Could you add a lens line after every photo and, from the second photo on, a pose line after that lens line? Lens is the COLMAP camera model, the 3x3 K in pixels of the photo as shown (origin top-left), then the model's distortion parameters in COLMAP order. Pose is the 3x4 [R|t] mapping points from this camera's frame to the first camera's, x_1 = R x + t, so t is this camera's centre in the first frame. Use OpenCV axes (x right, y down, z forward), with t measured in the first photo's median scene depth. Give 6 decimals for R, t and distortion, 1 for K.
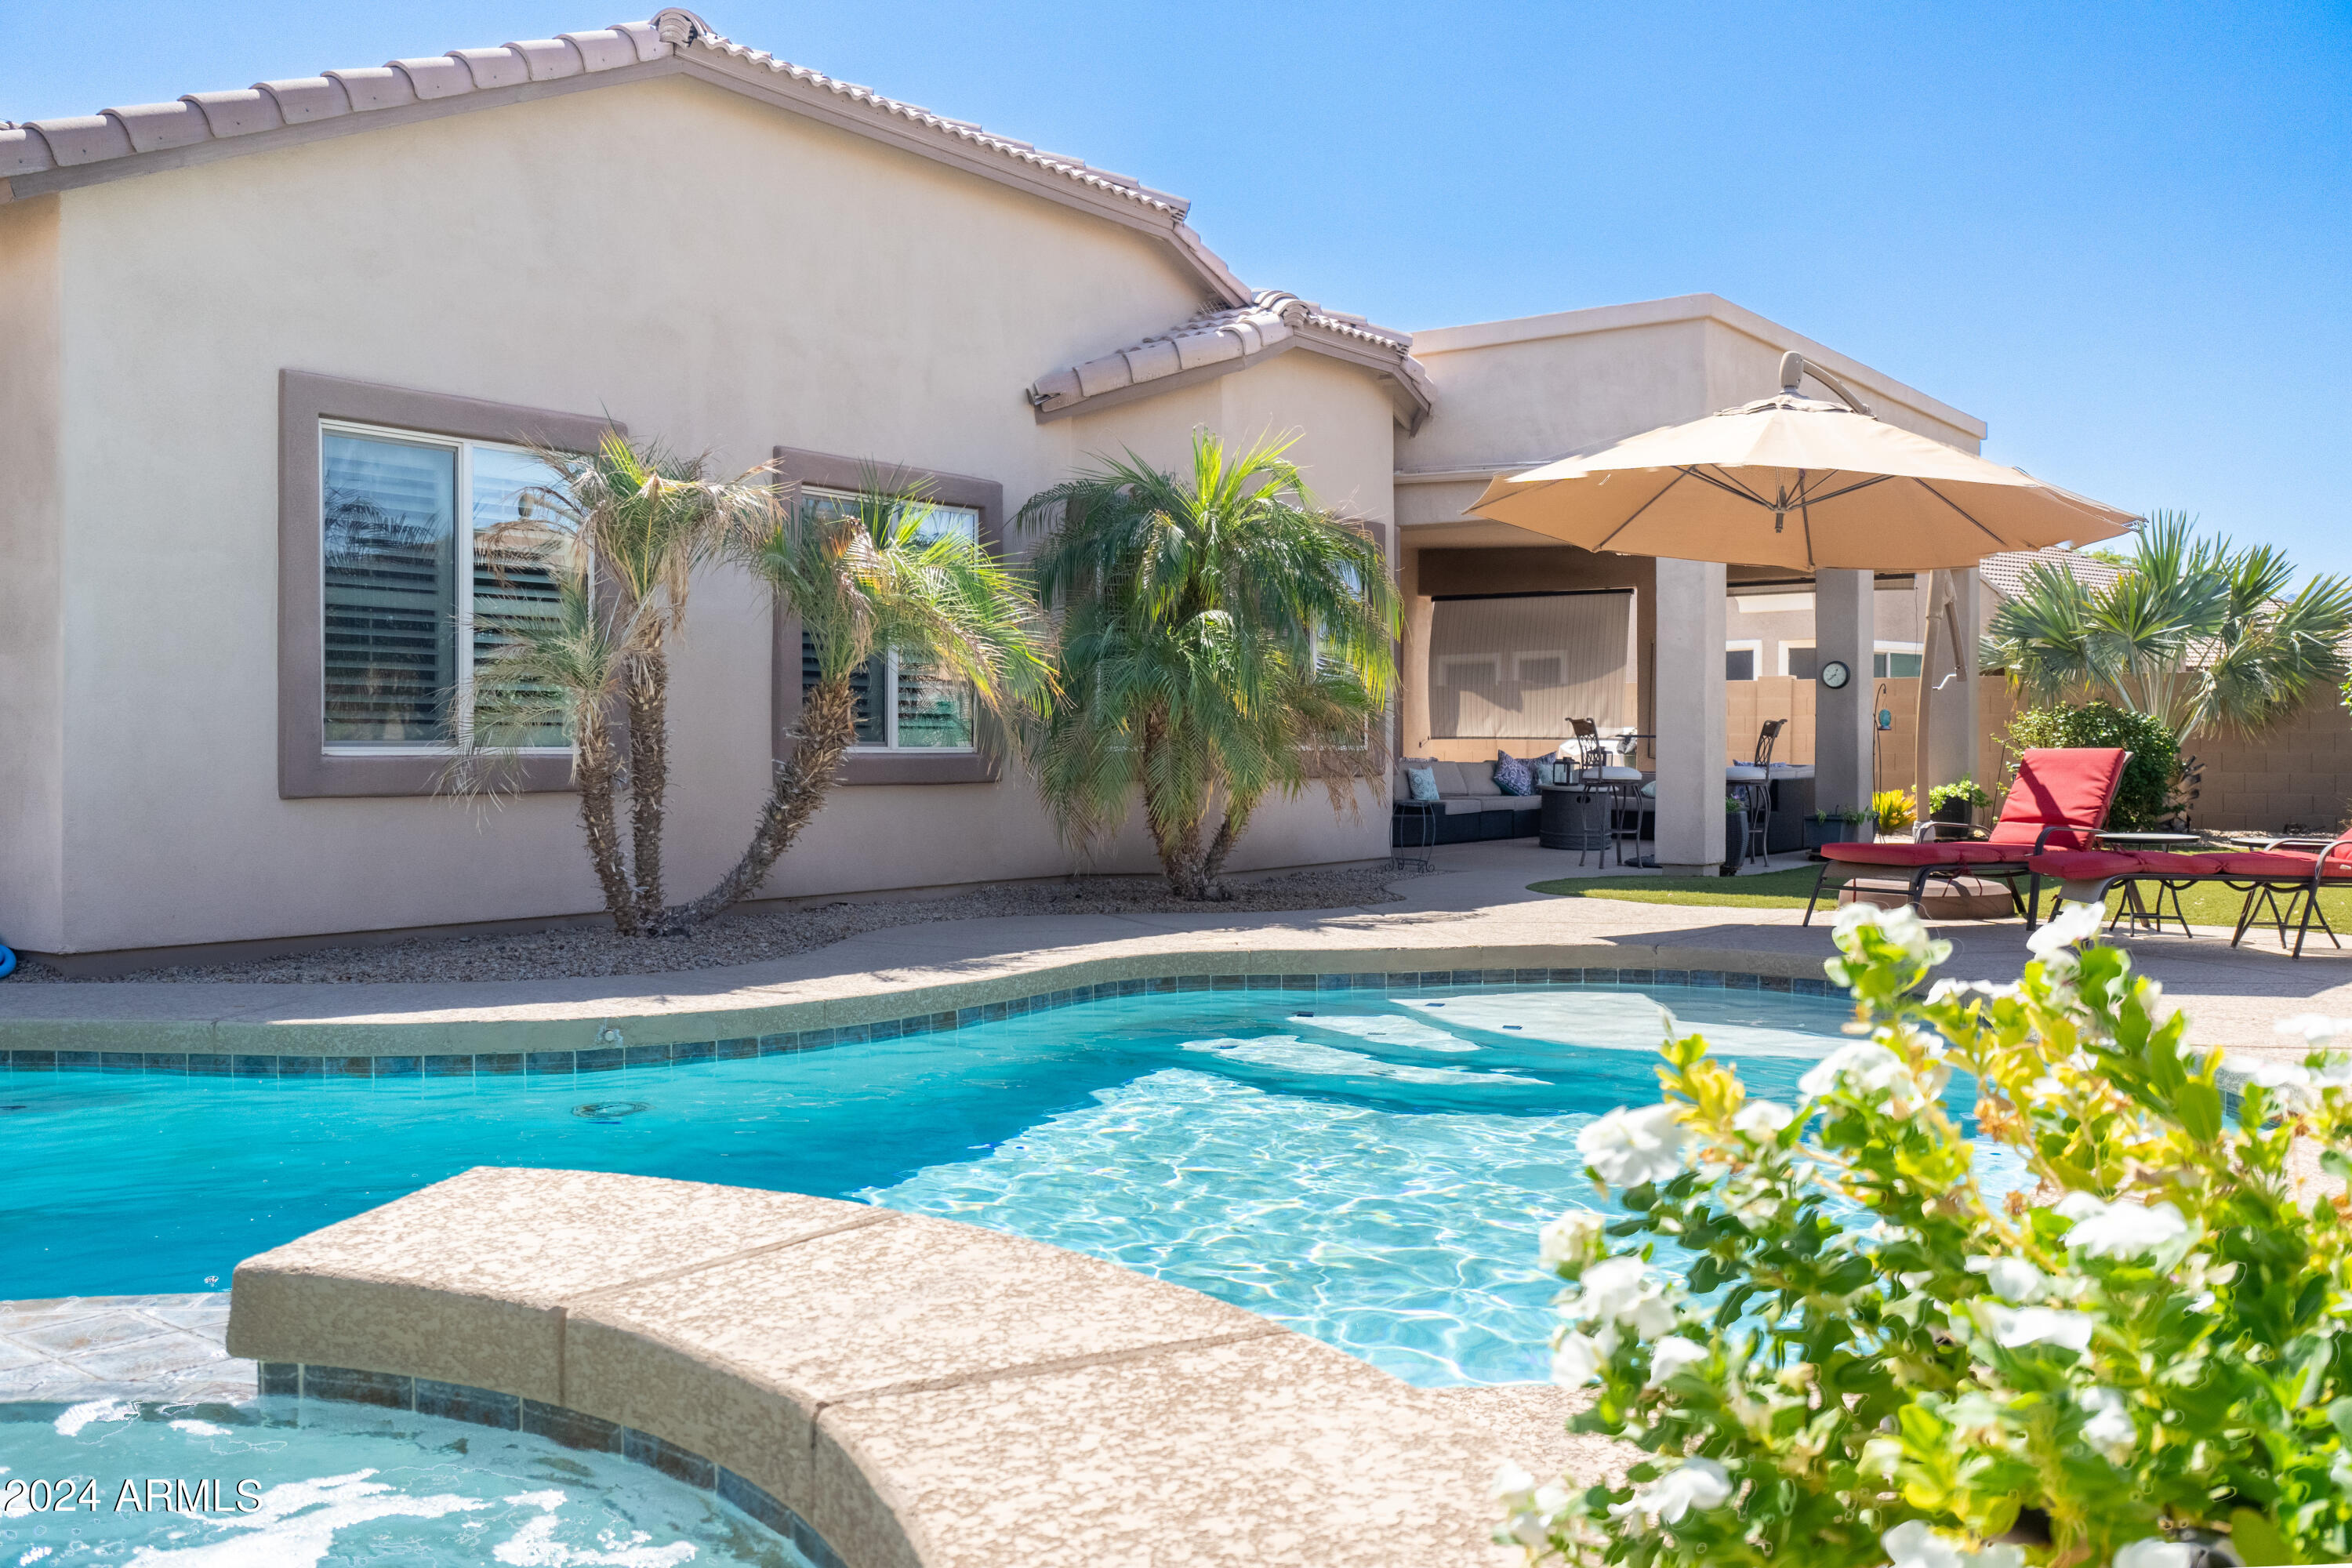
lens RADIAL K [[2051.5, 0, 1177.3], [0, 2051.5, 753.2], [0, 0, 1]] dist [-0.005873, -0.011601]
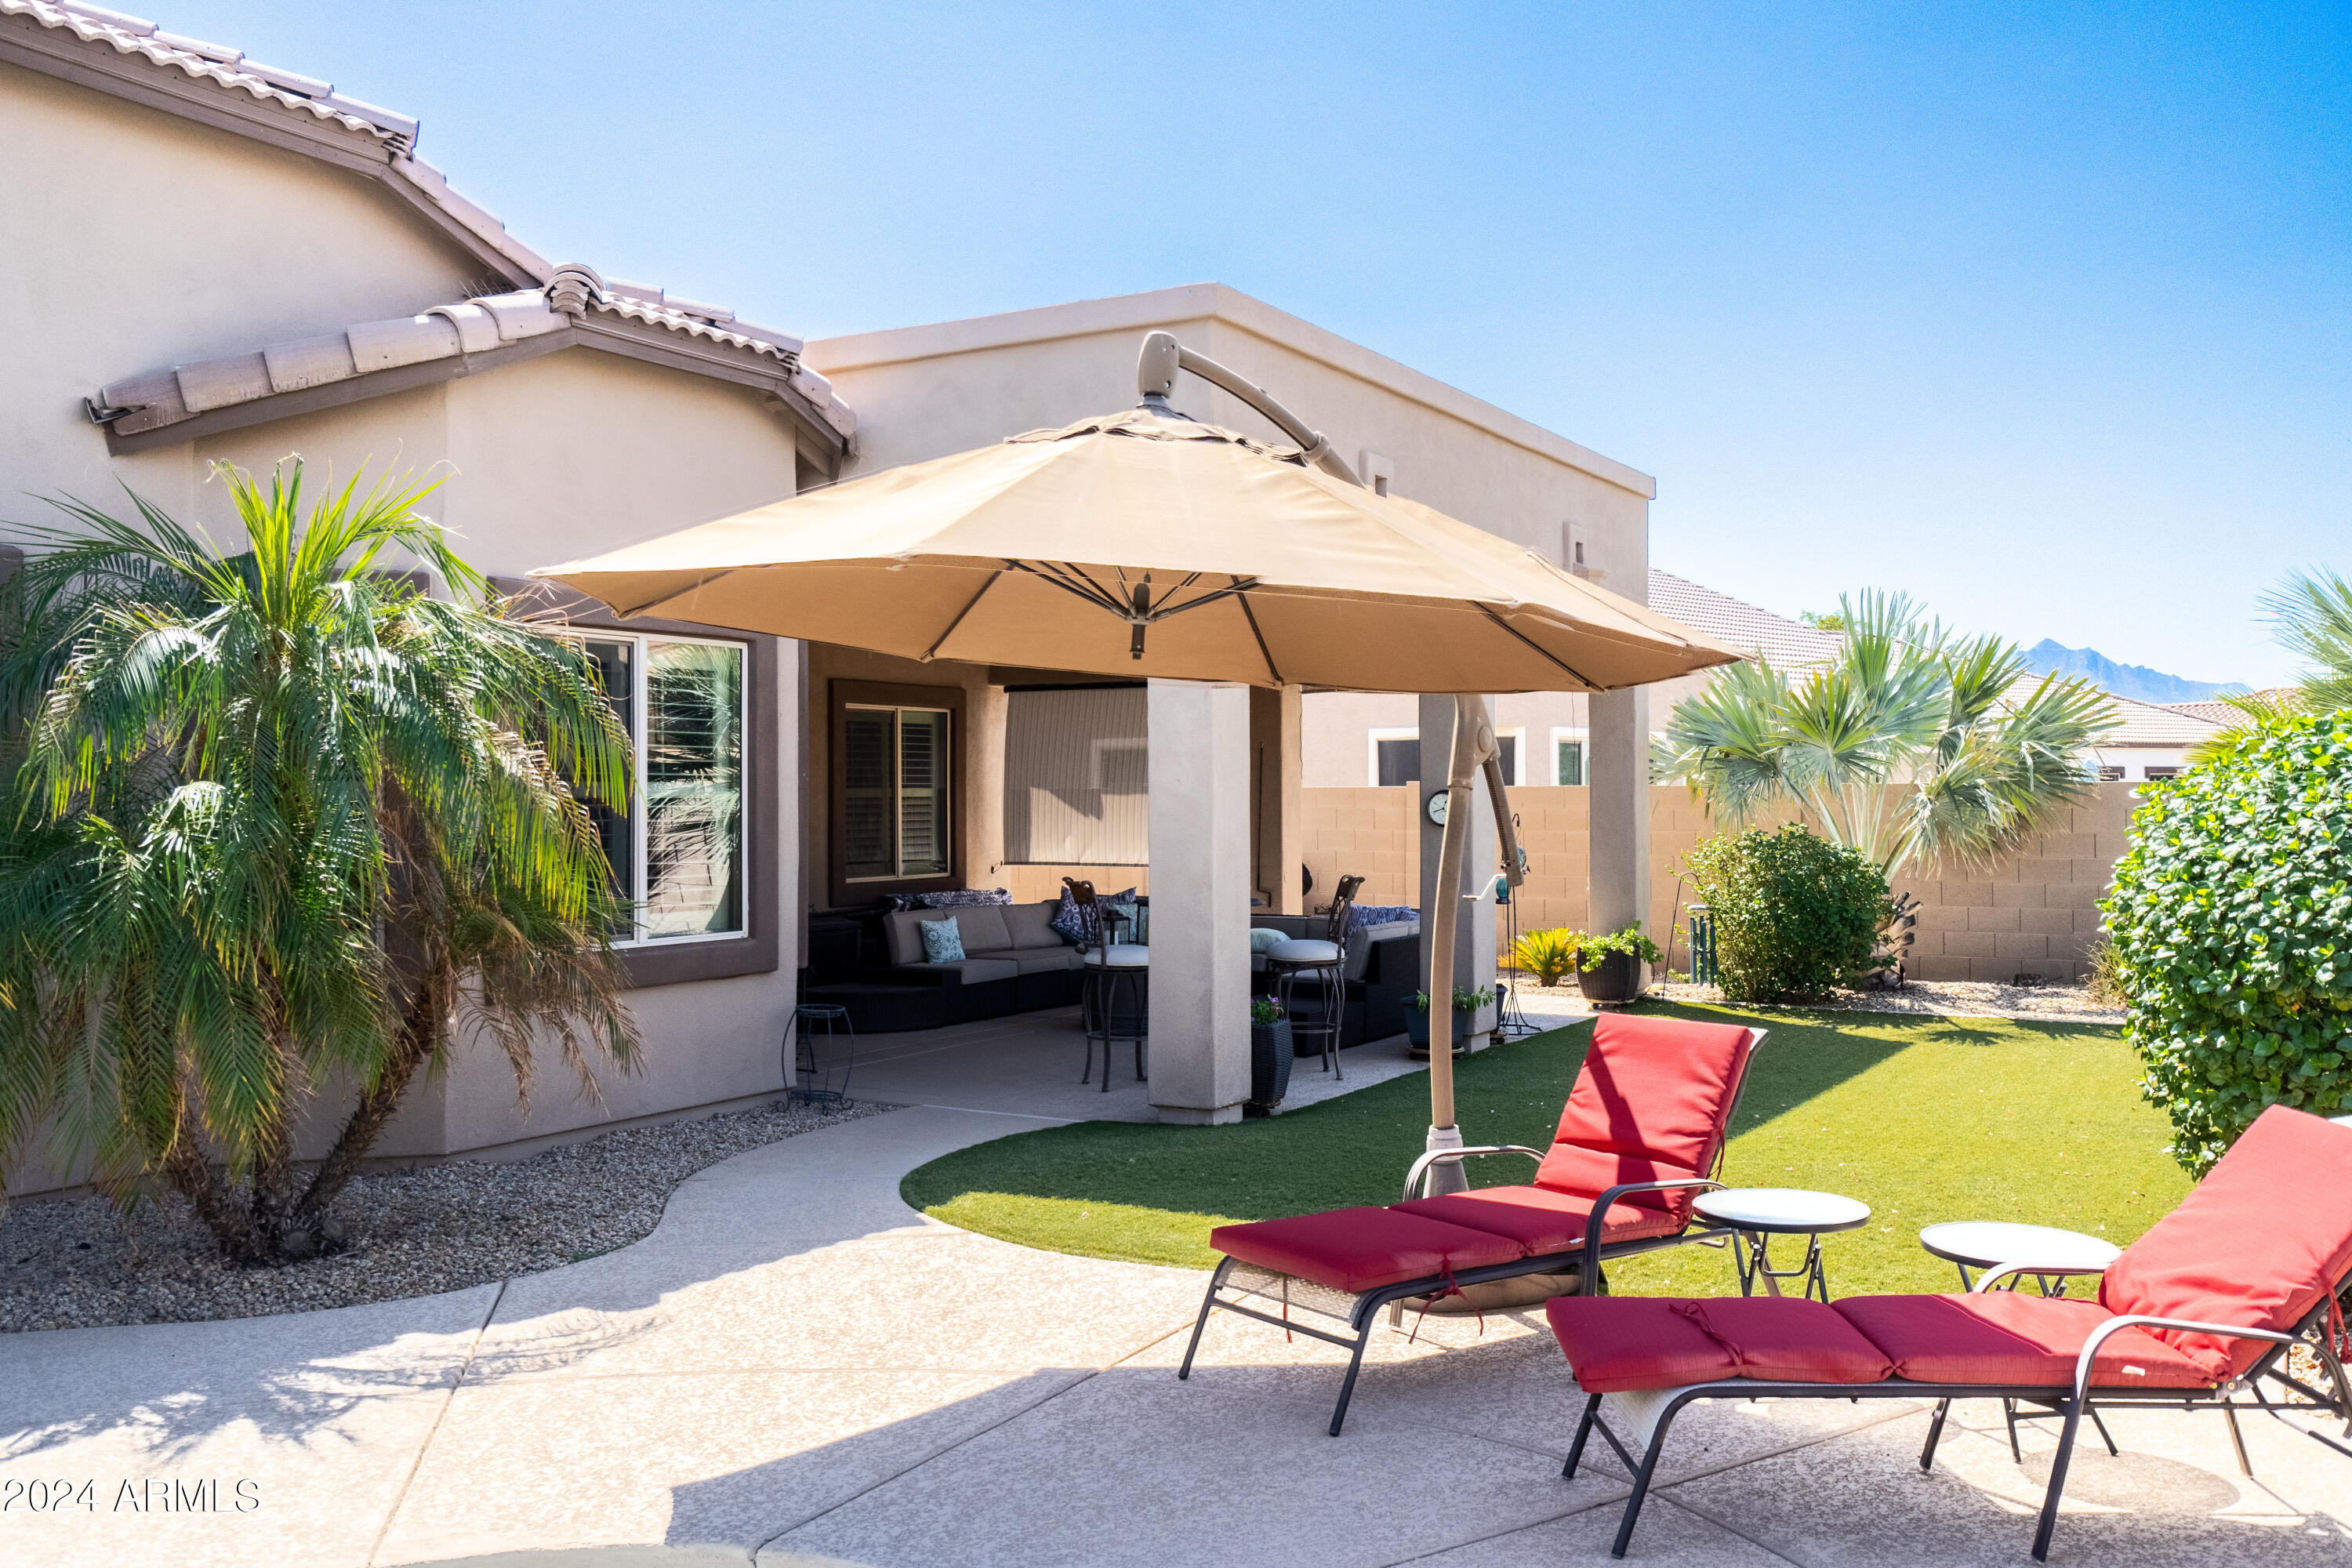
lens RADIAL K [[2035.3, 0, 1185.3], [0, 2035.3, 780.8], [0, 0, 1]] dist [-0.005939, 0.012395]
pose [[0.994118, -0.002517, 0.108272, 0.167414], [0.003756, 0.999930, -0.011241, -0.046596], [-0.108236, 0.011582, 0.994058, 0.307319]]
